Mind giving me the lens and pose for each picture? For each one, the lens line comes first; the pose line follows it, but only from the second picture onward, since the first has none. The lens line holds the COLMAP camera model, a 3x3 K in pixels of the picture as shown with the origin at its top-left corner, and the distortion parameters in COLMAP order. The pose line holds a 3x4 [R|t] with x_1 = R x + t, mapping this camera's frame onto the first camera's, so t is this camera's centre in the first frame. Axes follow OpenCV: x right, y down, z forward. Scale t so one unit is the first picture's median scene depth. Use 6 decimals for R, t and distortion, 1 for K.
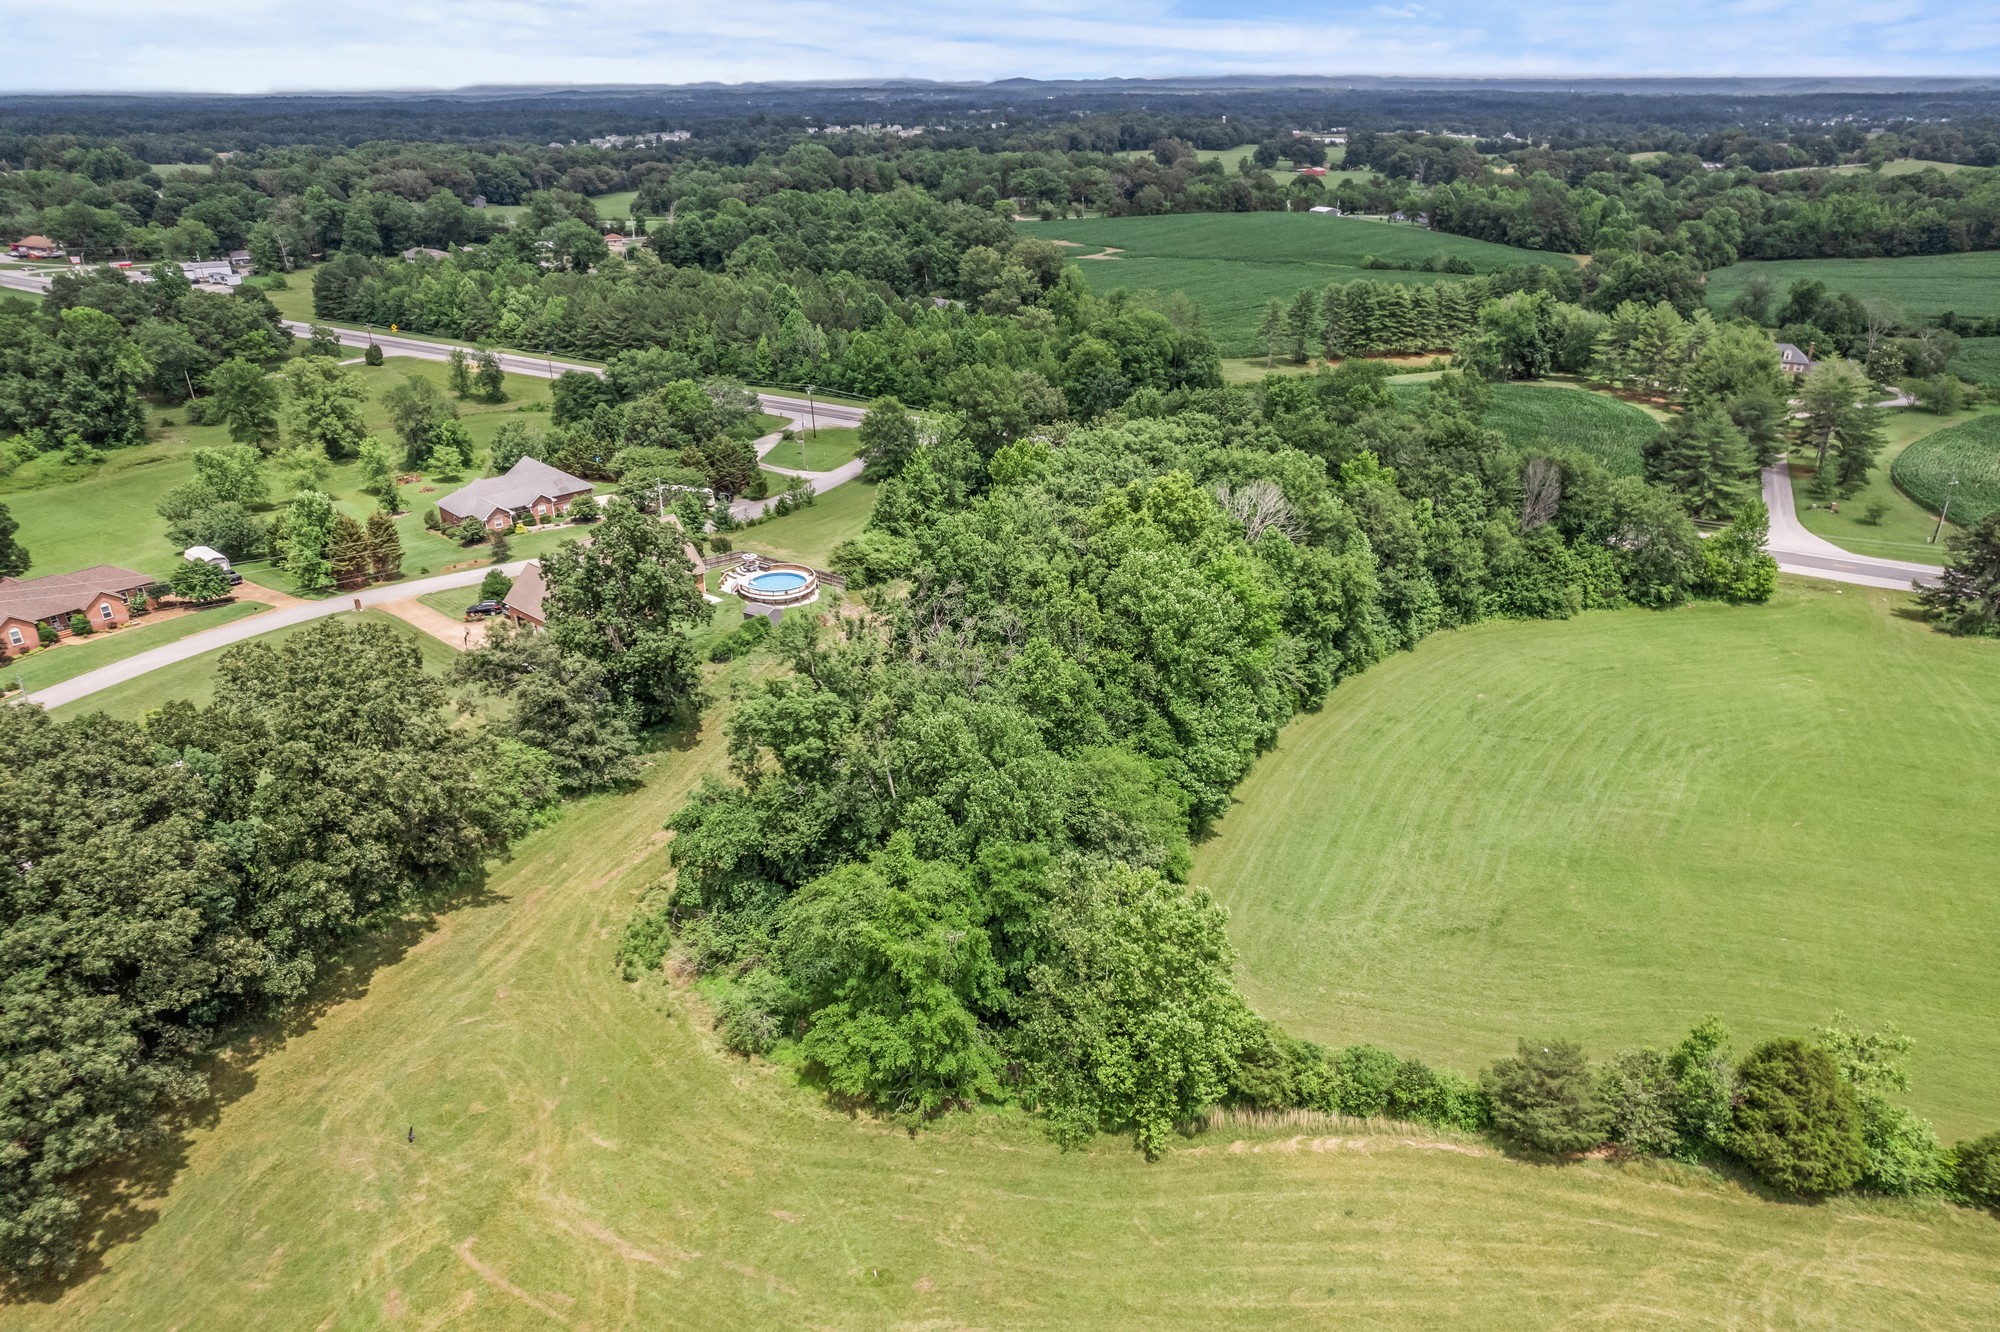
lens RADIAL K [[1279.9, 0, 1006.4], [0, 1279.9, 680.5], [0, 0, 1]] dist [-0.076701, 0.067575]
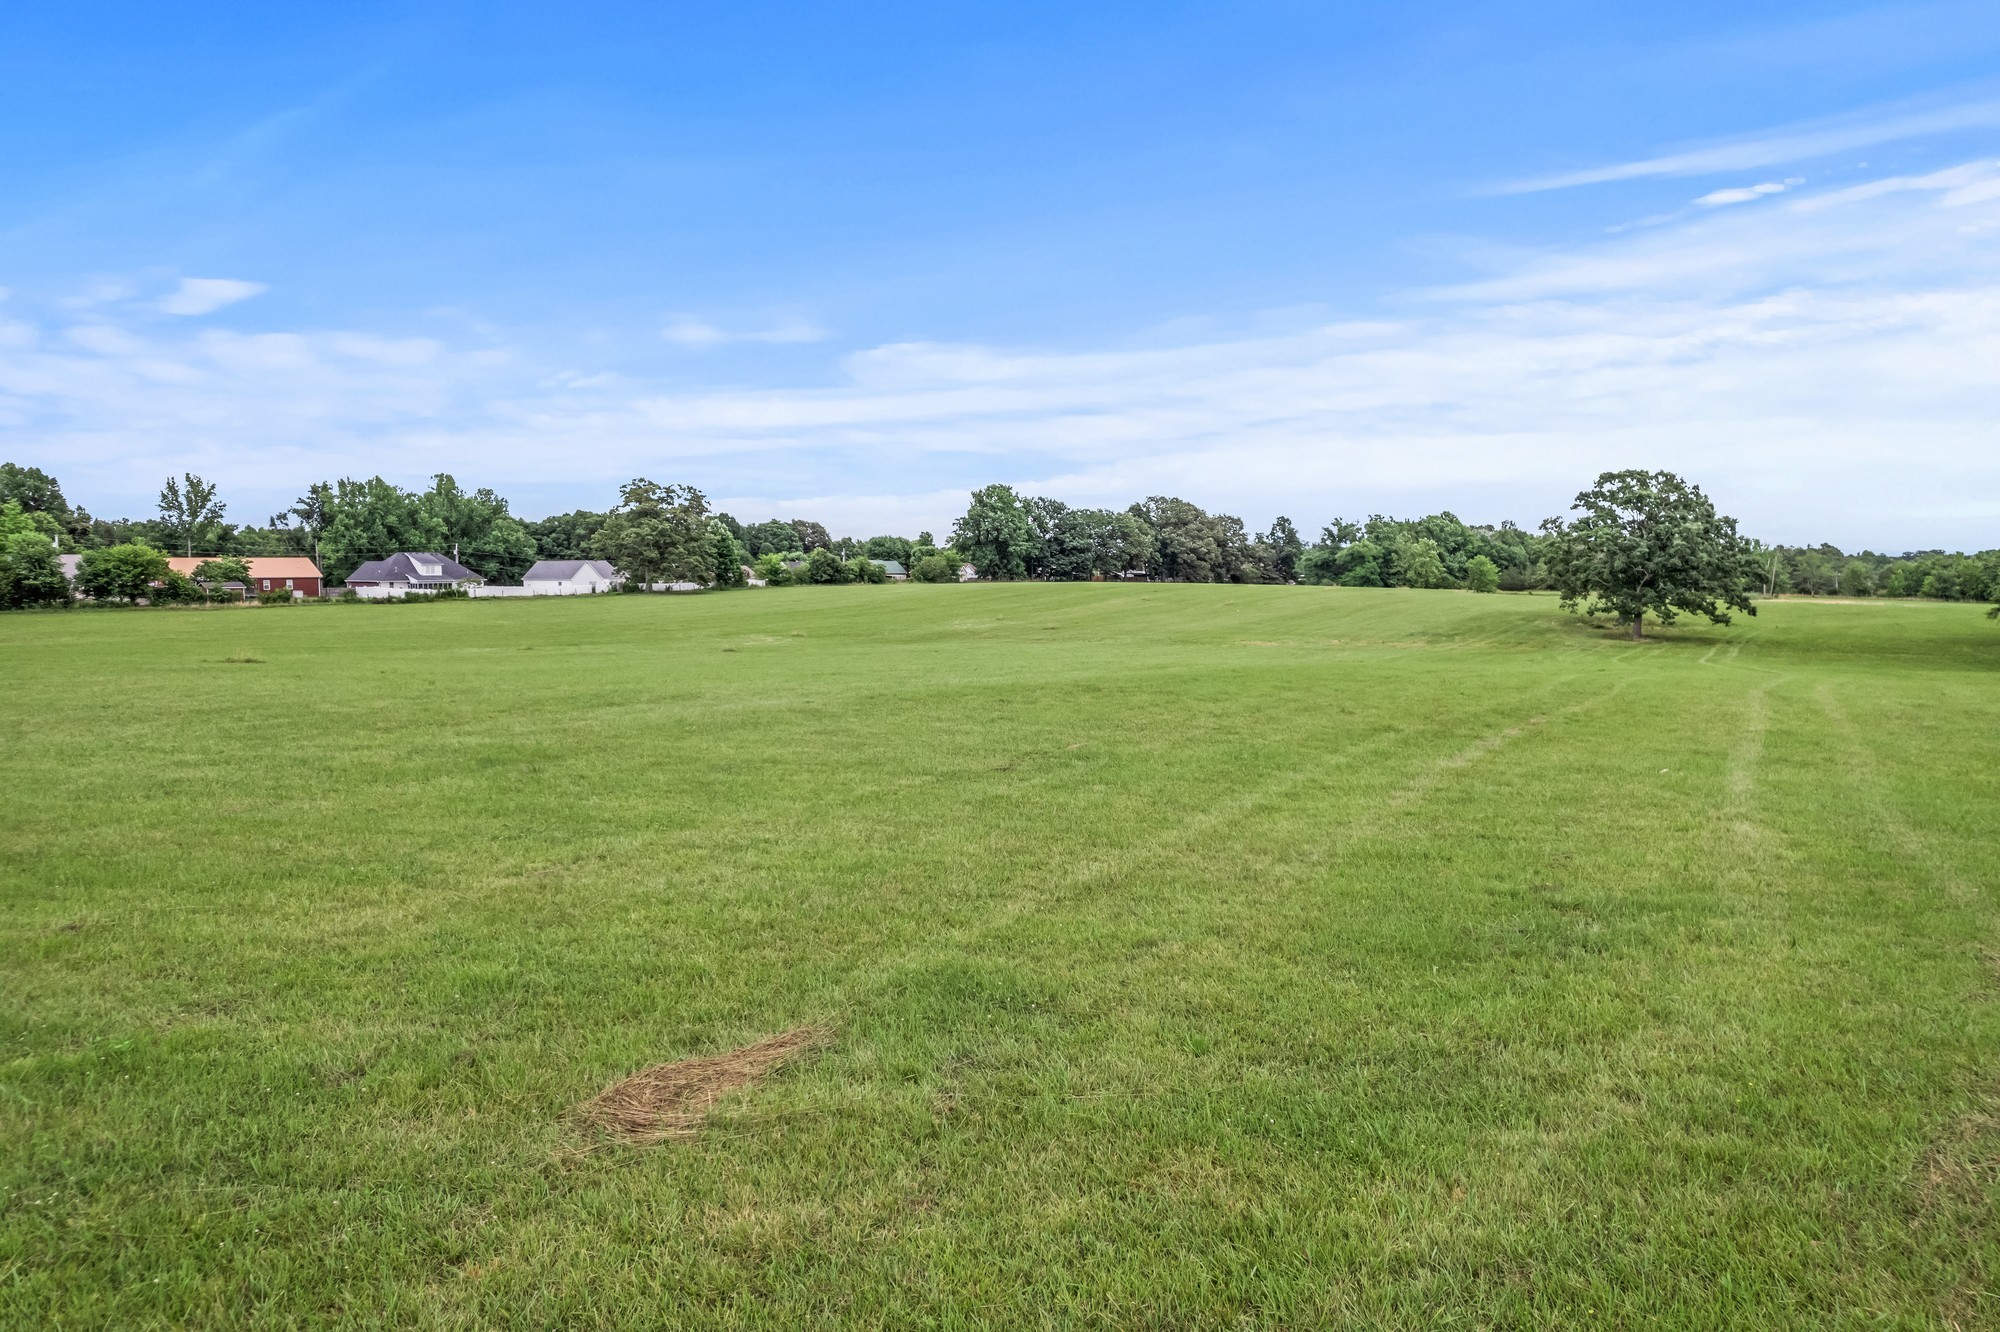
lens RADIAL K [[1279.9, 0, 1016.1], [0, 1279.9, 669.2], [0, 0, 1]] dist [-0.076701, 0.067575]
pose [[0.946928, 0.024819, -0.320487, 0.047697], [-0.135295, 0.935175, -0.327328, 0.513563], [0.291587, 0.353316, 0.888901, -0.748073]]
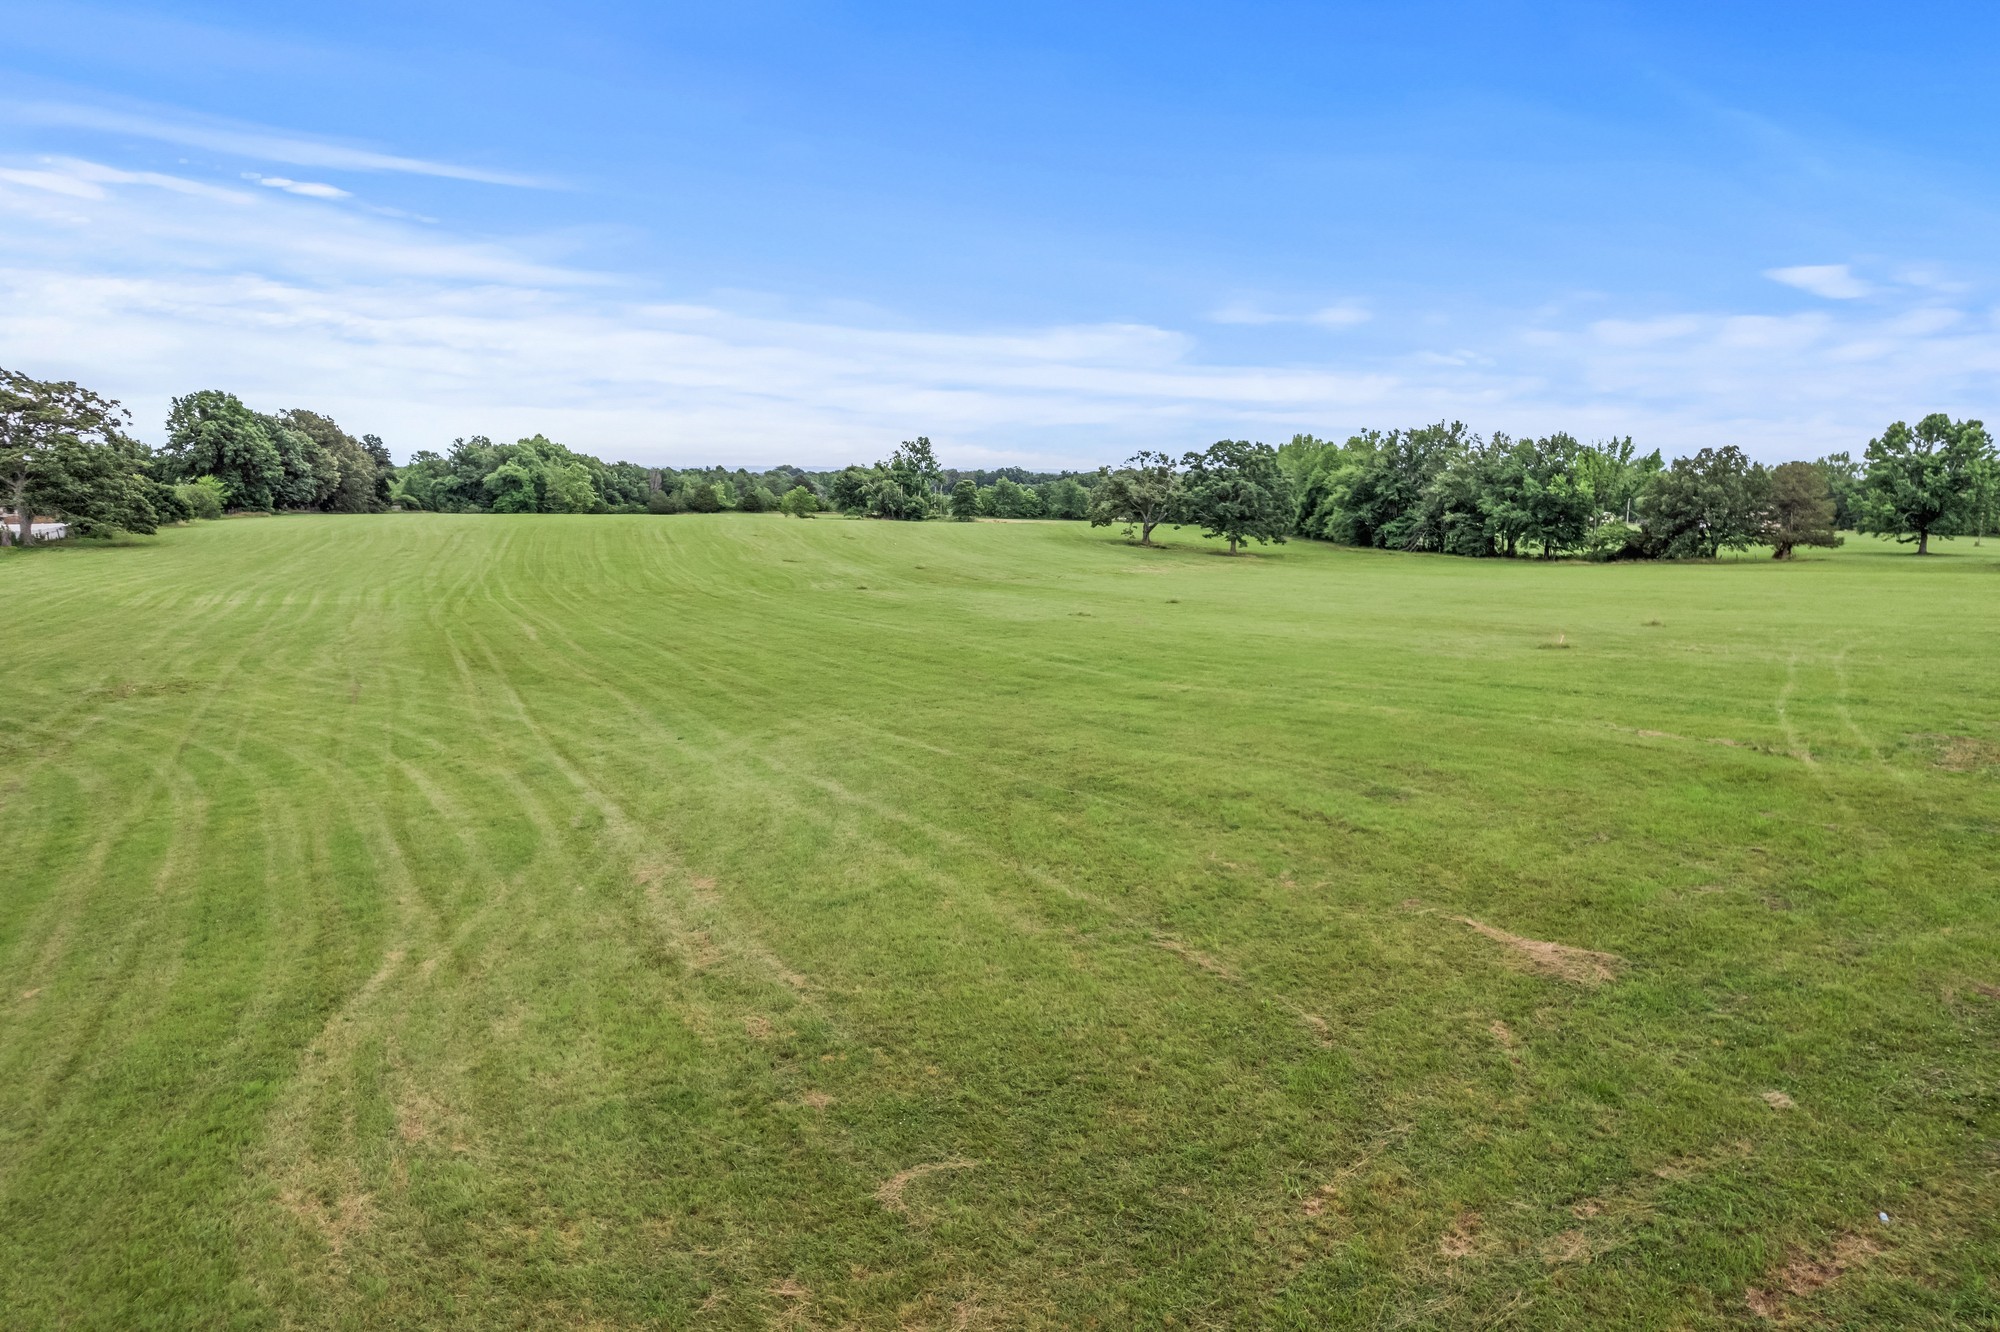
lens RADIAL K [[1279.9, 0, 999.0], [0, 1279.9, 676.0], [0, 0, 1]] dist [-0.076701, 0.067575]
pose [[0.811625, -0.078459, 0.578886, -0.304403], [0.236884, 0.950016, -0.203362, 0.493829], [-0.533995, 0.302182, 0.789642, -0.731515]]
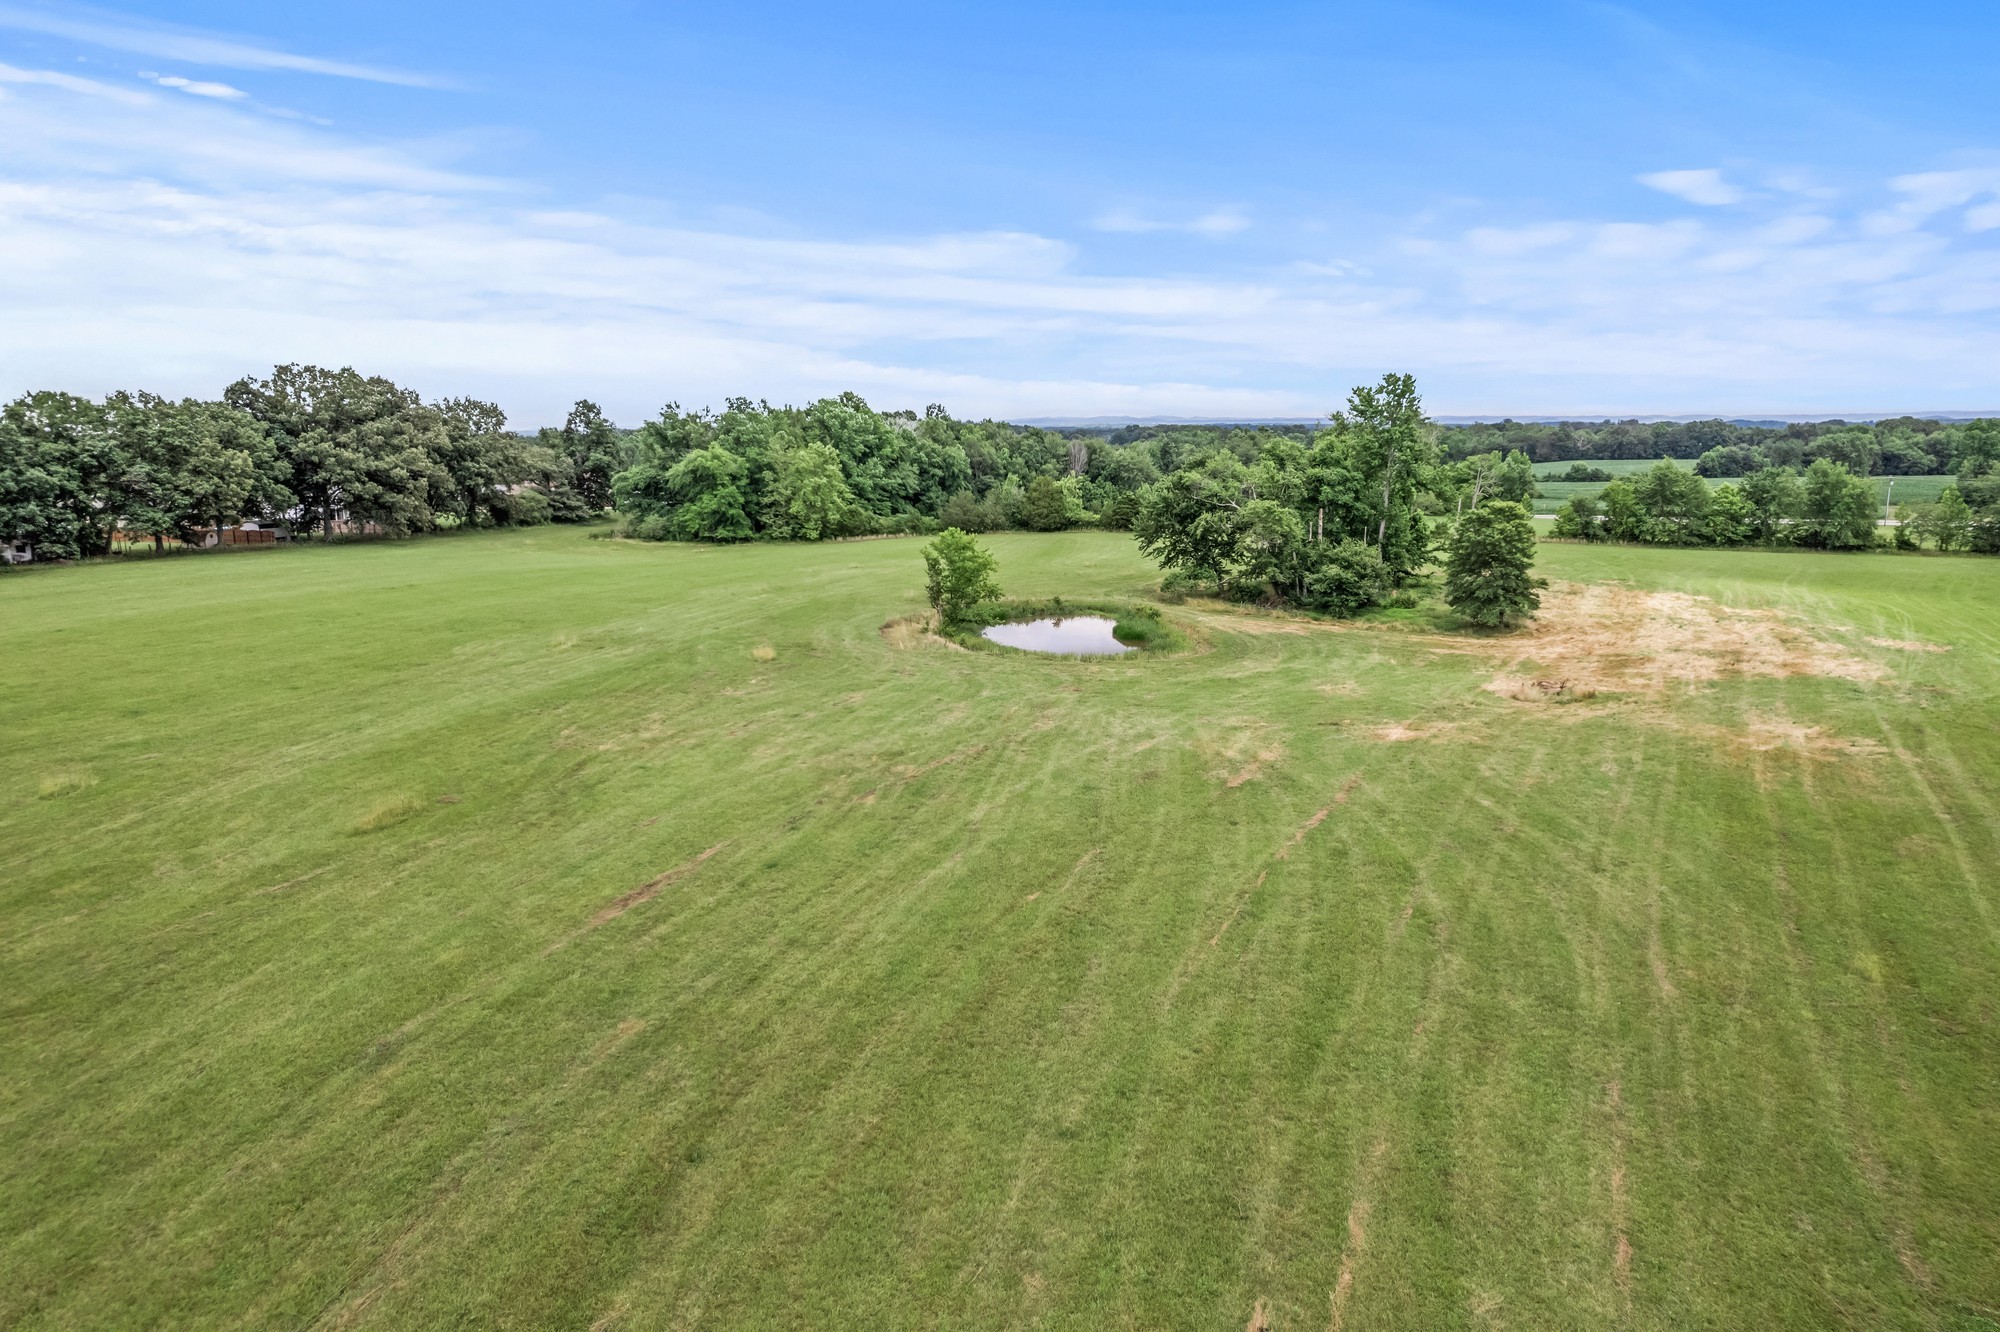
lens RADIAL K [[1279.9, 0, 1005.8], [0, 1279.9, 657.5], [0, 0, 1]] dist [-0.076701, 0.067575]
pose [[0.992167, -0.027899, 0.121760, 0.041031], [0.058623, 0.964728, -0.256637, 0.287869], [-0.110305, 0.261765, 0.958808, -0.329709]]
